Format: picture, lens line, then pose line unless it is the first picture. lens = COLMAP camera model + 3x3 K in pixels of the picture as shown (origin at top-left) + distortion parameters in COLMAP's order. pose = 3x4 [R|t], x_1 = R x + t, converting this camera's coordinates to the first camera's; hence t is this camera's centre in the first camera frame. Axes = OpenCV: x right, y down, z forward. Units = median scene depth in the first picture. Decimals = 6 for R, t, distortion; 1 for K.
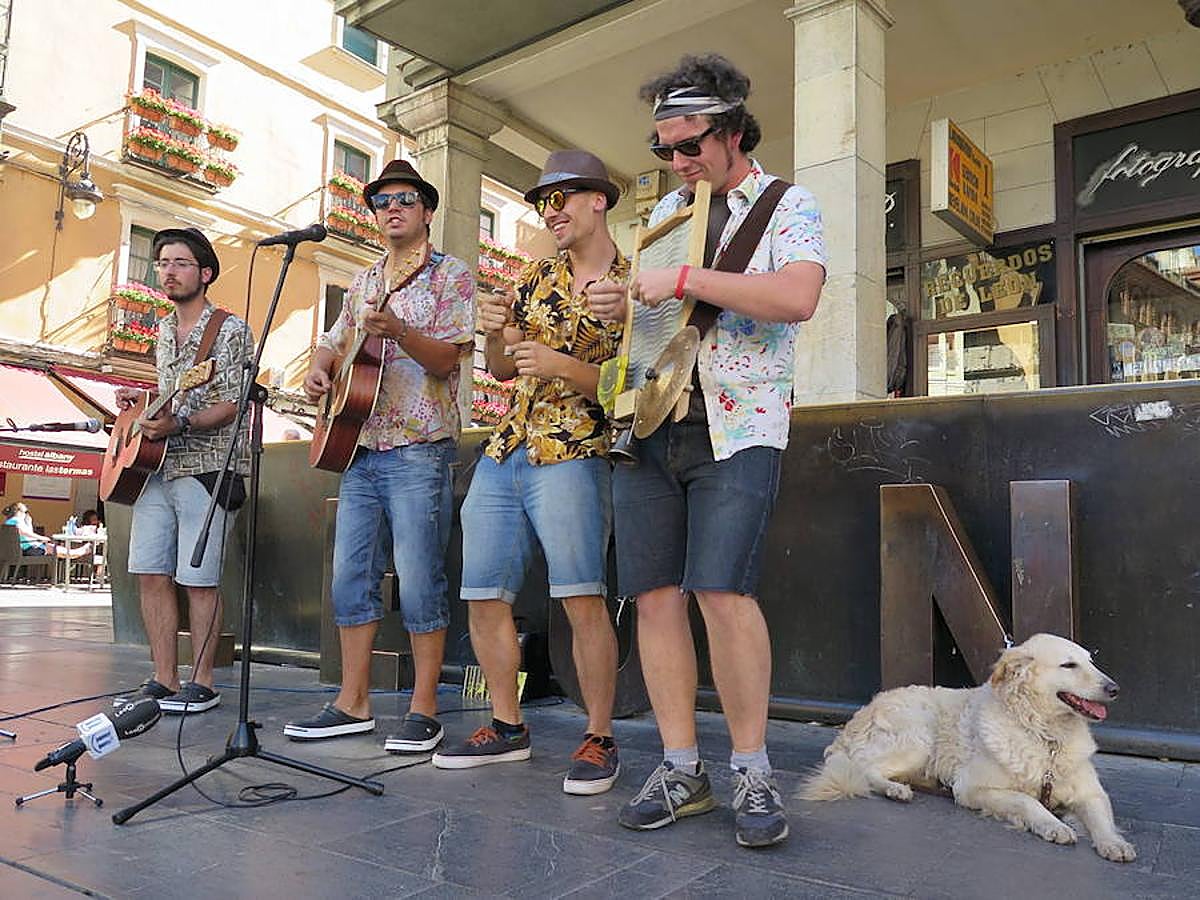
lens RADIAL K [[1016.6, 0, 598.2], [0, 1016.6, 447.2], [0, 0, 1]] dist [-0.001510, -0.005300]
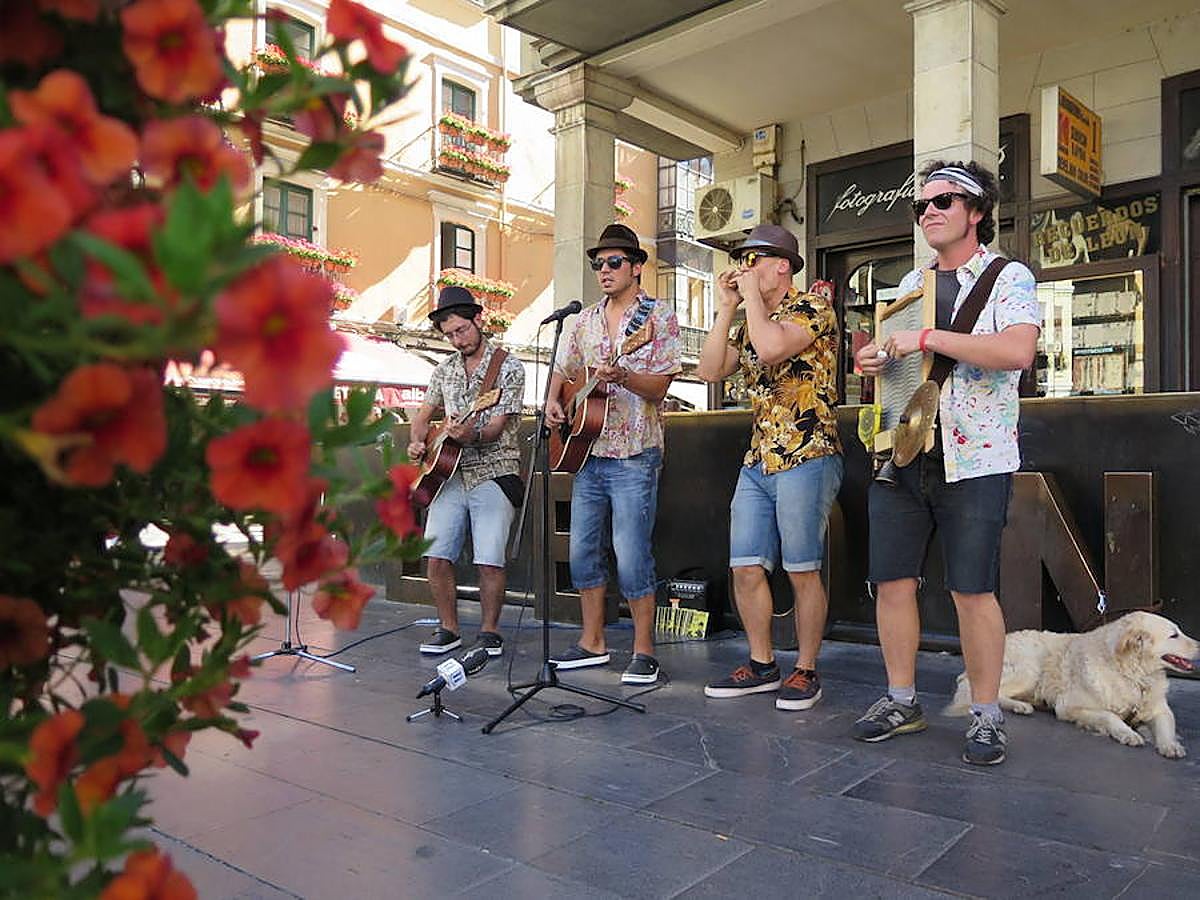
lens RADIAL K [[1027.6, 0, 604.2], [0, 1027.6, 449.4], [0, 0, 1]] dist [0.004493, -0.017057]
pose [[0.996323, -0.023439, -0.082411, -0.047406], [0.031219, 0.995043, 0.094421, -0.055585], [0.079789, -0.096647, 0.992115, -0.136425]]
